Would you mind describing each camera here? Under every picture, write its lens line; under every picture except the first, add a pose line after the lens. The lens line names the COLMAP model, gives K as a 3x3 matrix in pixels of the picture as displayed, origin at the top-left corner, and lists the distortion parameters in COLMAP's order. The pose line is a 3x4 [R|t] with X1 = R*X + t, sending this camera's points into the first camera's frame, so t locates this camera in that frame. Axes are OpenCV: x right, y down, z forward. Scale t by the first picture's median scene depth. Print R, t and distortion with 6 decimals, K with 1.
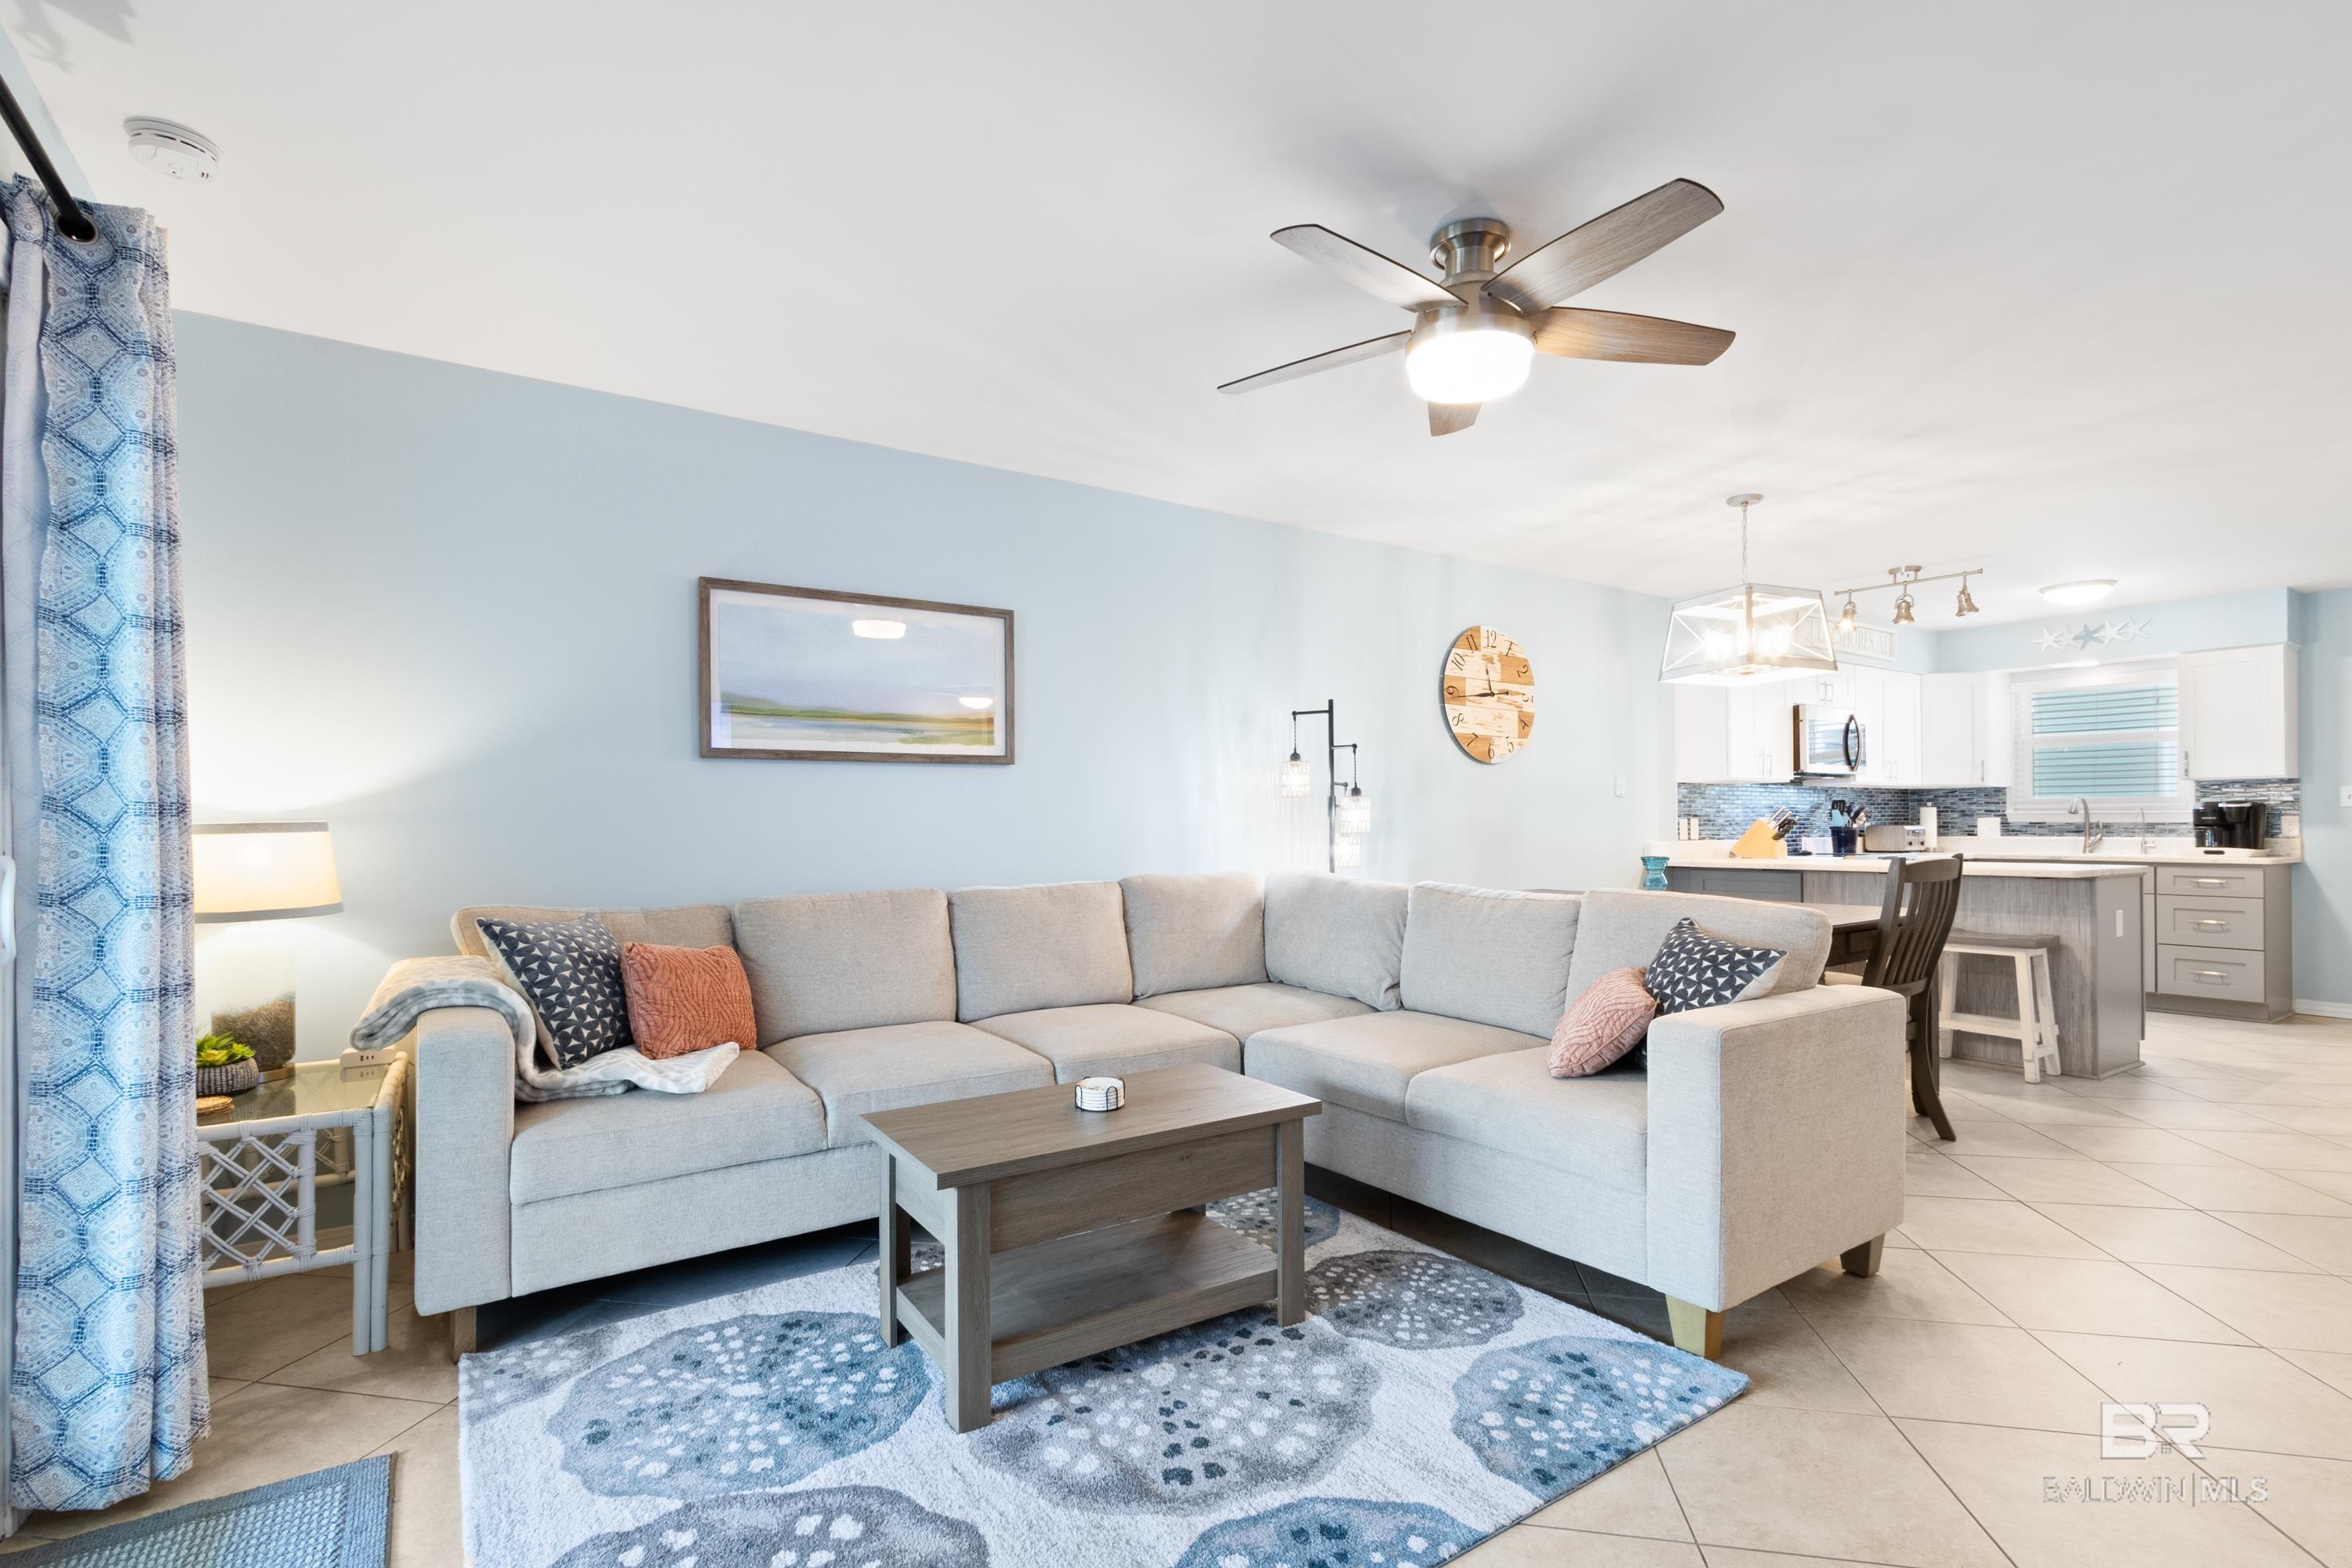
lens RADIAL K [[1075.6, 0, 1170.4], [0, 1075.6, 823.8], [0, 0, 1]] dist [0.005929, -0.004642]
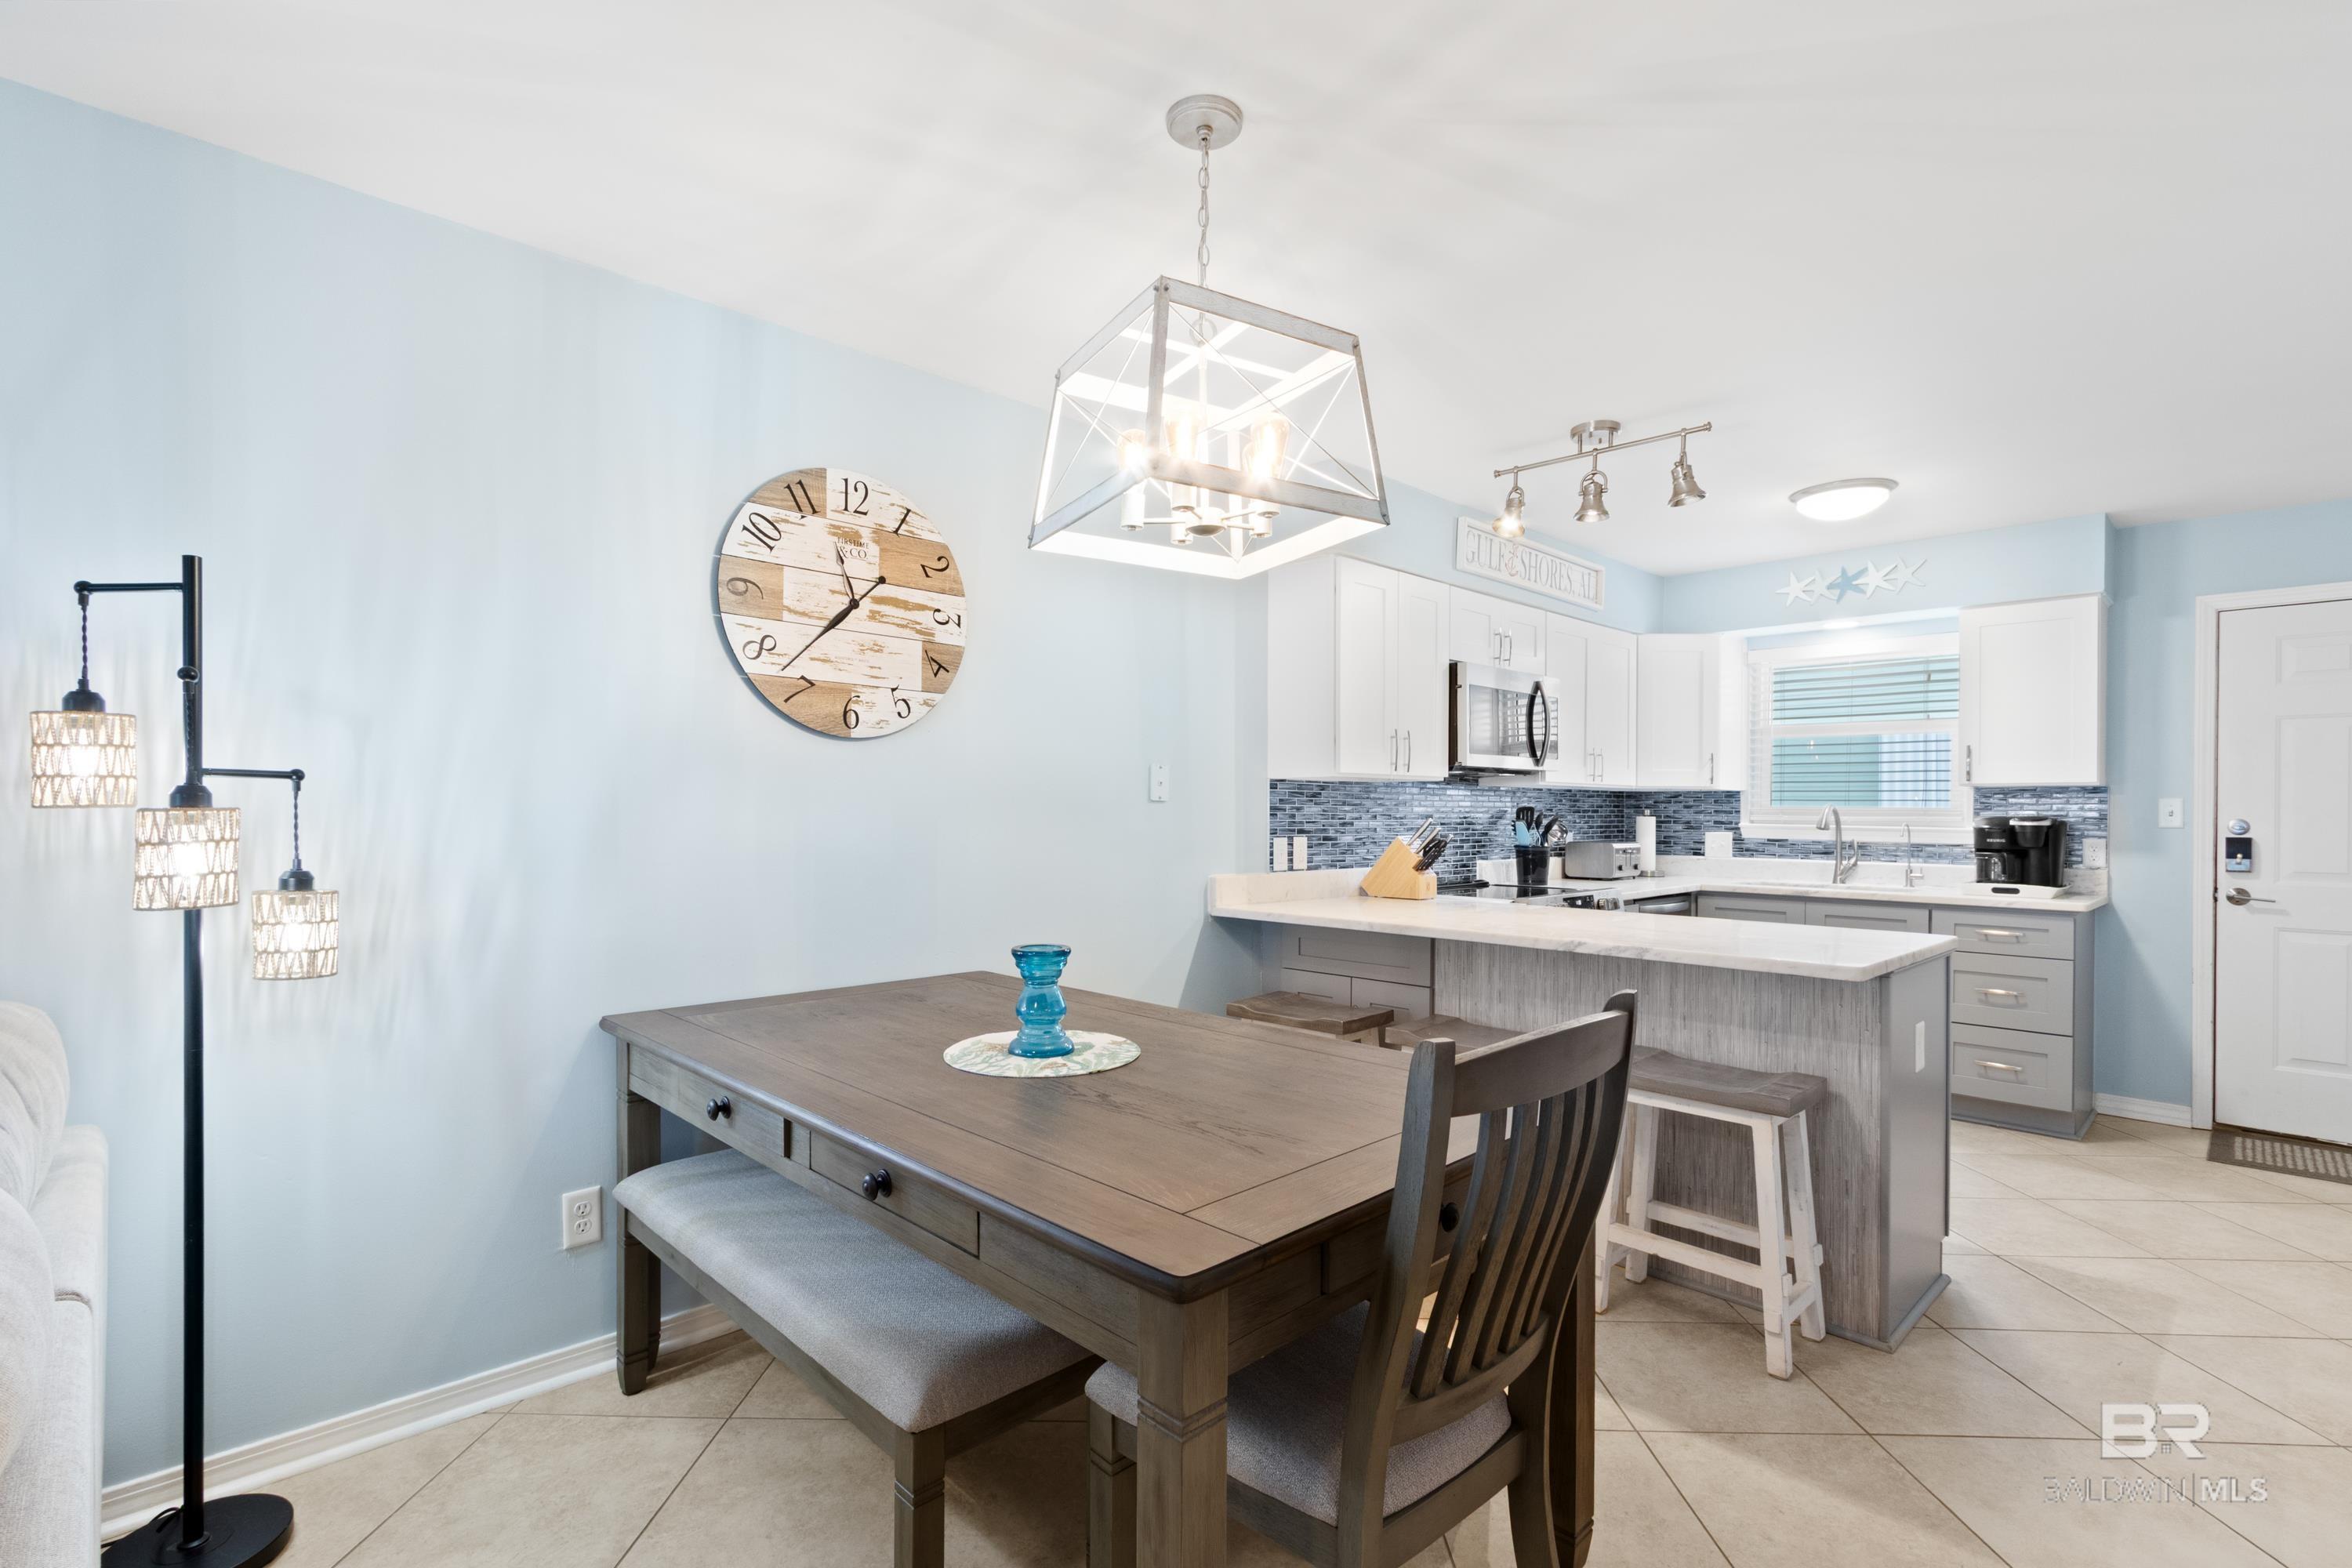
lens RADIAL K [[1077.7, 0, 1175.2], [0, 1077.7, 816.5], [0, 0, 1]] dist [0.013285, -0.007405]
pose [[0.983959, 0.009489, 0.178141, 0.307592], [-0.010804, 0.999921, 0.006416, -0.020261], [-0.178066, -0.008238, 0.983984, 0.397915]]
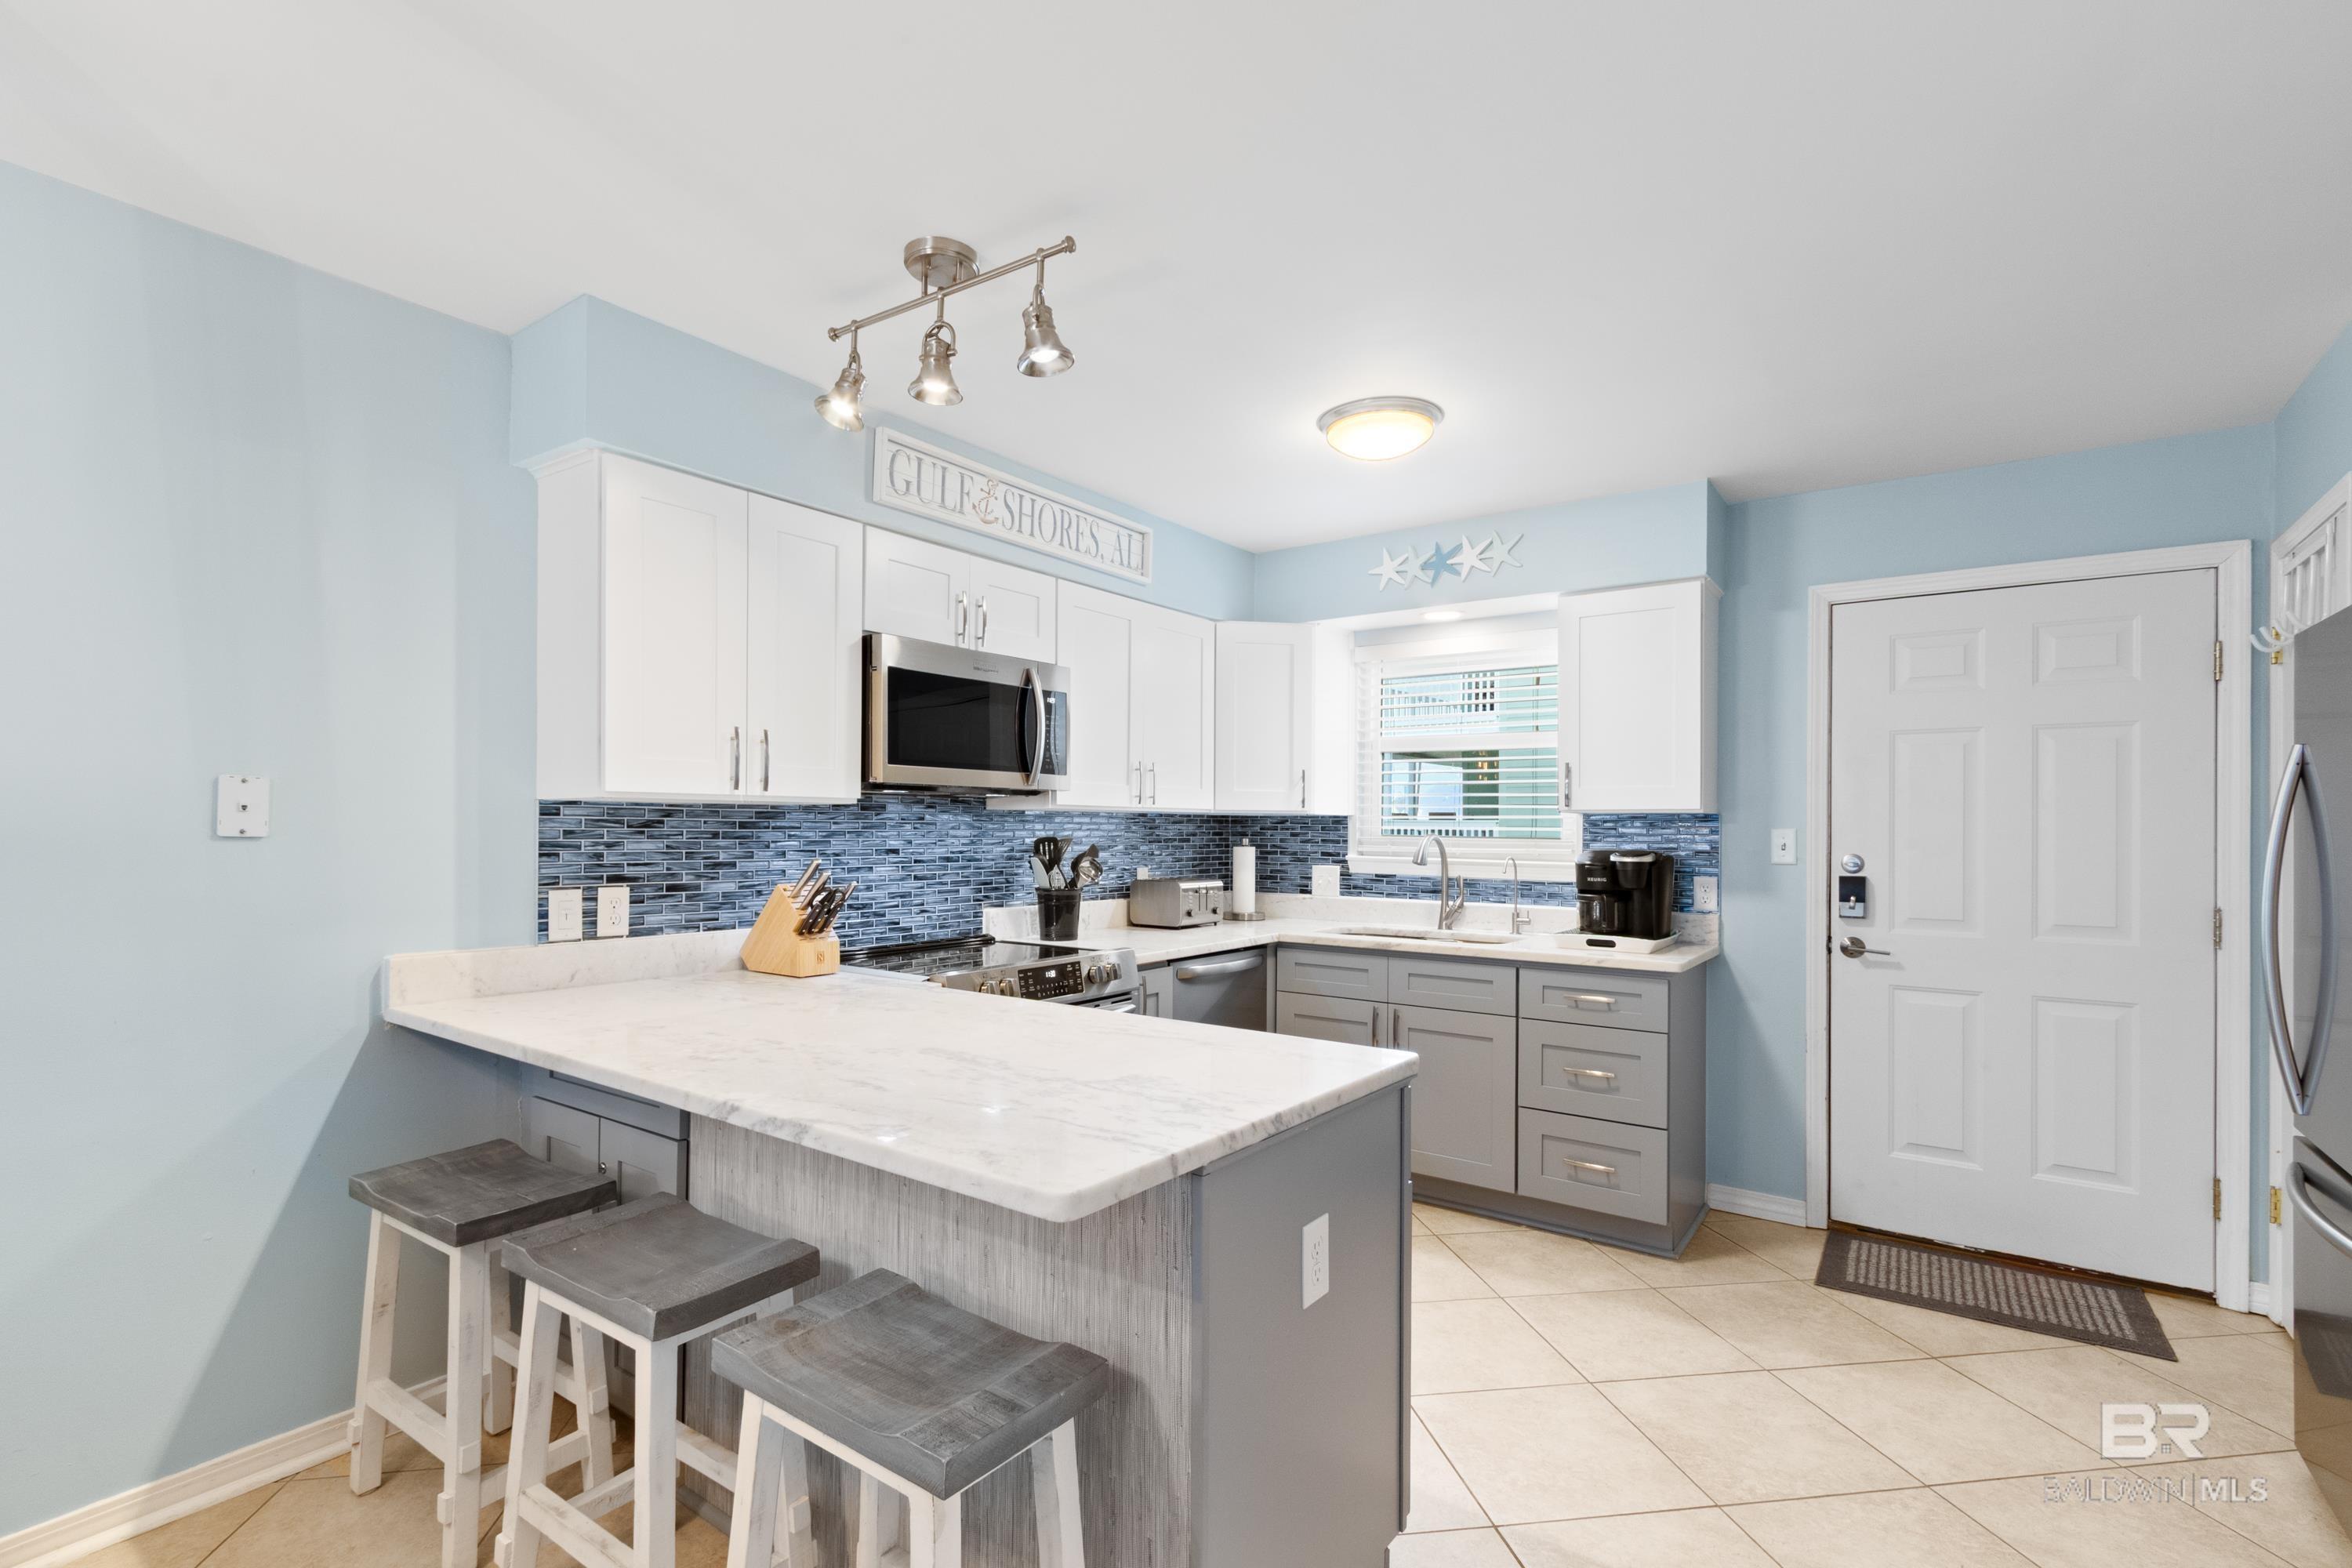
lens RADIAL K [[1075.6, 0, 1170.4], [0, 1075.6, 823.8], [0, 0, 1]] dist [0.005929, -0.004642]
pose [[0.938934, 0.012484, 0.343871, 0.556569], [-0.011868, 0.999922, -0.003898, -0.030904], [-0.343893, -0.000421, 0.939009, 0.542200]]
